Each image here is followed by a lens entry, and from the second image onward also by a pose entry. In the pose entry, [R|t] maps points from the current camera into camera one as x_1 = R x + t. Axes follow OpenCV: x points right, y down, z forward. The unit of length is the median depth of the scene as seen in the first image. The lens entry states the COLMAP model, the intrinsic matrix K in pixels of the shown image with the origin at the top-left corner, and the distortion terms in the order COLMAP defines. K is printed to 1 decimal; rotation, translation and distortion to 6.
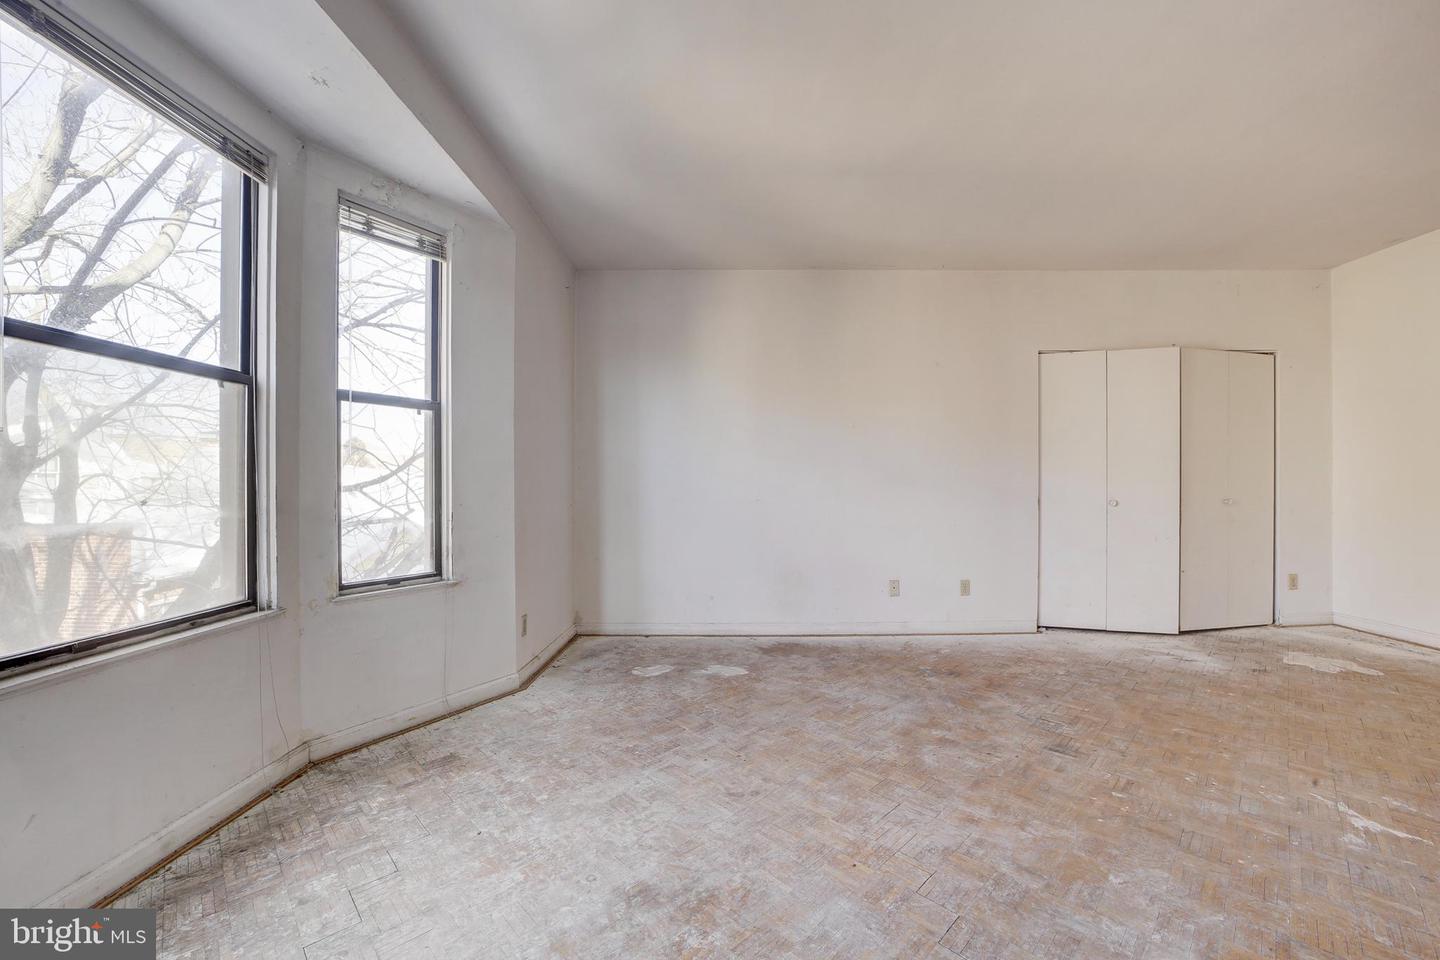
lens RADIAL K [[571.7, 0, 723.4], [0, 571.7, 487.2], [0, 0, 1]] dist [-0.037503, 0.010147]
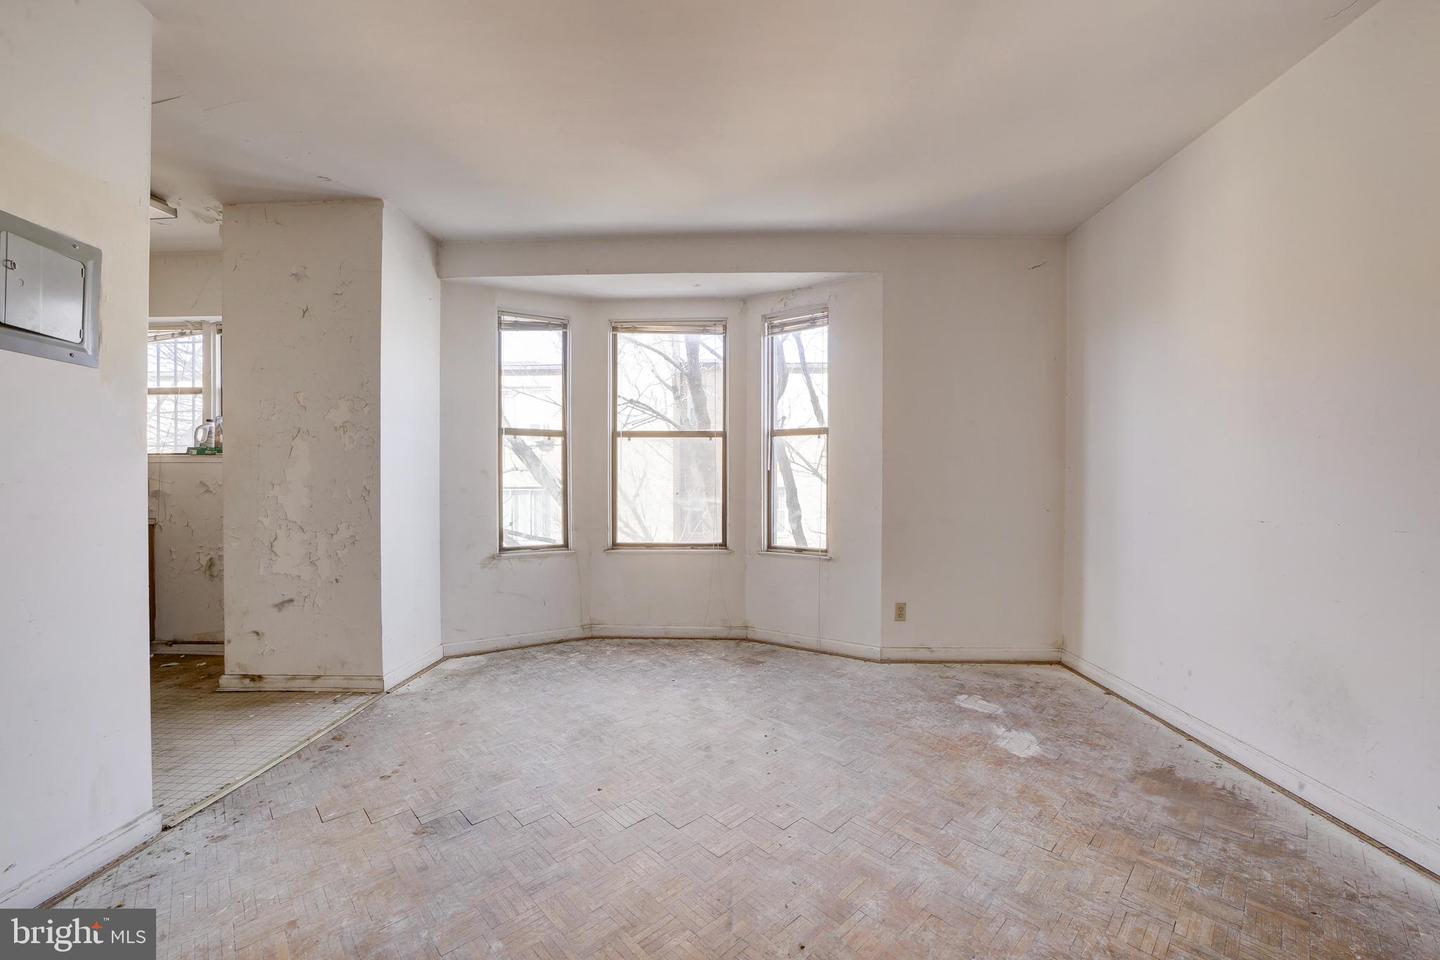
lens RADIAL K [[558.2, 0, 727.8], [0, 558.2, 487.6], [0, 0, 1]] dist [-0.039011, 0.009758]
pose [[-0.008798, 0.012530, -0.999883, 0.961793], [-0.003759, 0.999914, 0.012563, -0.020877], [0.999954, 0.003869, -0.008750, 0.849327]]
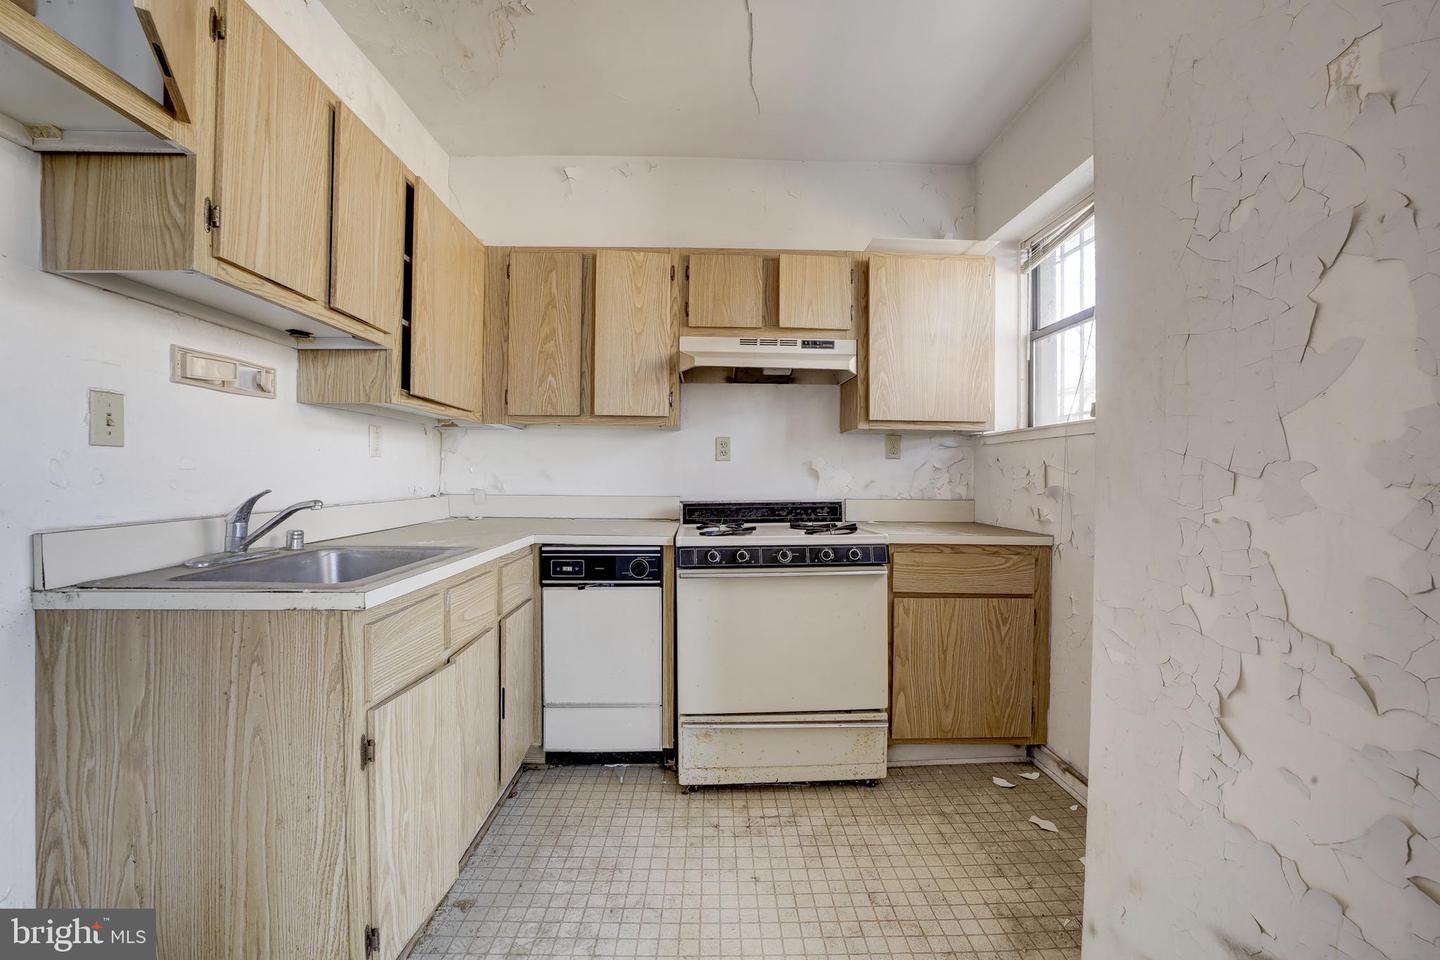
lens RADIAL K [[571.7, 0, 710.5], [0, 571.7, 474.2], [0, 0, 1]] dist [-0.040195, 0.010576]
pose [[-0.999554, -0.002698, -0.029731, 0.075021], [-0.002825, 0.999987, 0.004247, -0.010770], [0.029719, 0.004329, -0.999549, 0.145097]]
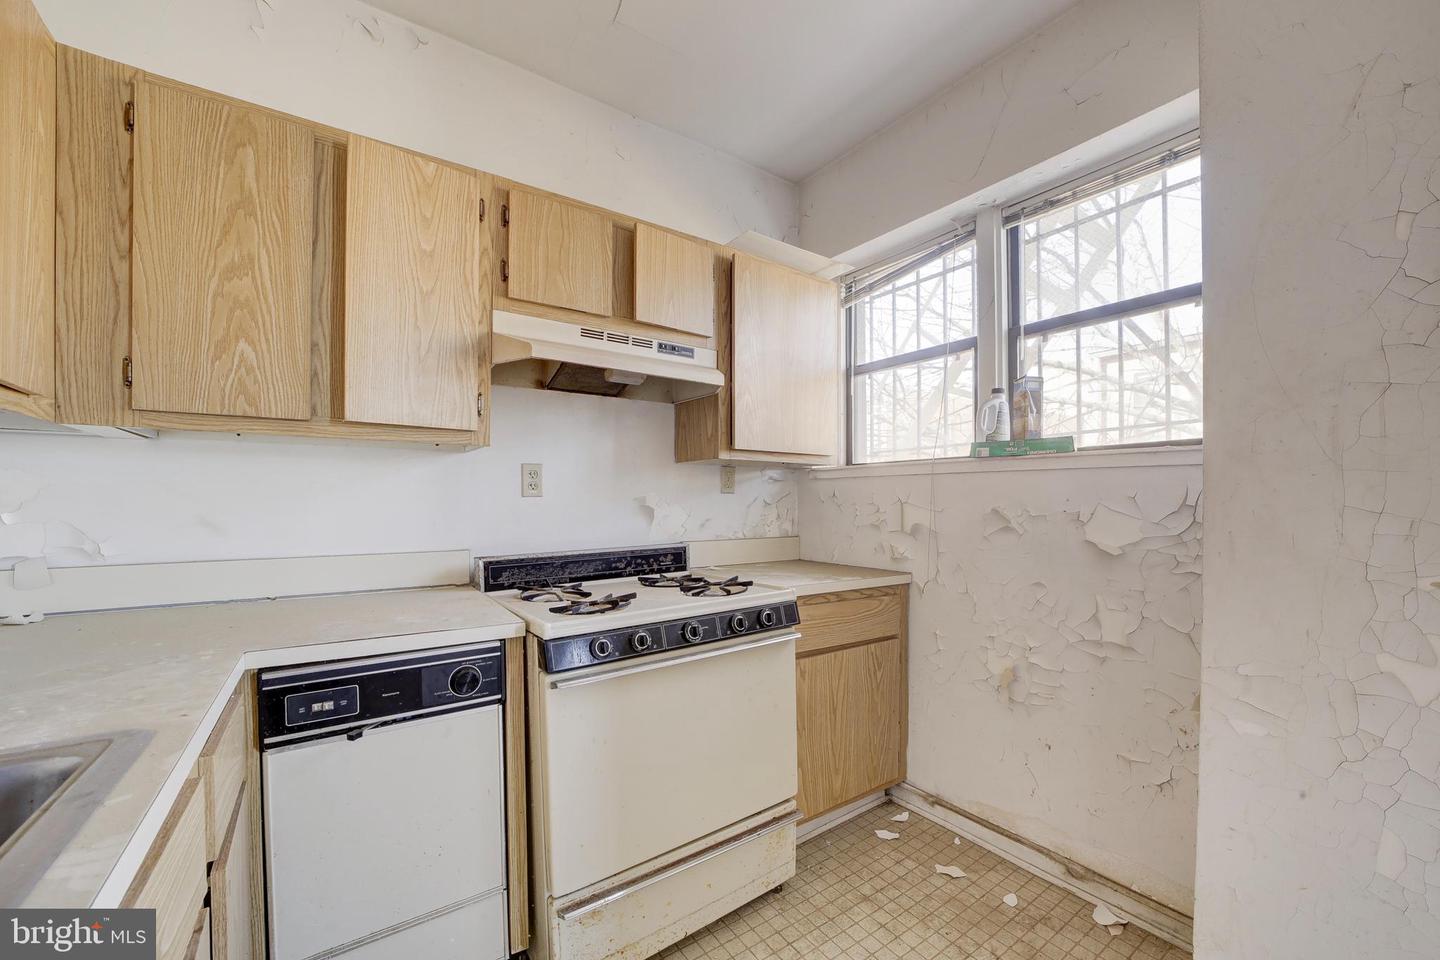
lens RADIAL K [[573.6, 0, 734.1], [0, 573.6, 505.5], [0, 0, 1]] dist [-0.042033, 0.010799]
pose [[-0.805246, 0.010355, -0.592850, 0.262399], [0.001019, 0.999870, 0.016081, -0.032382], [0.592940, 0.012345, -0.805152, -0.159279]]
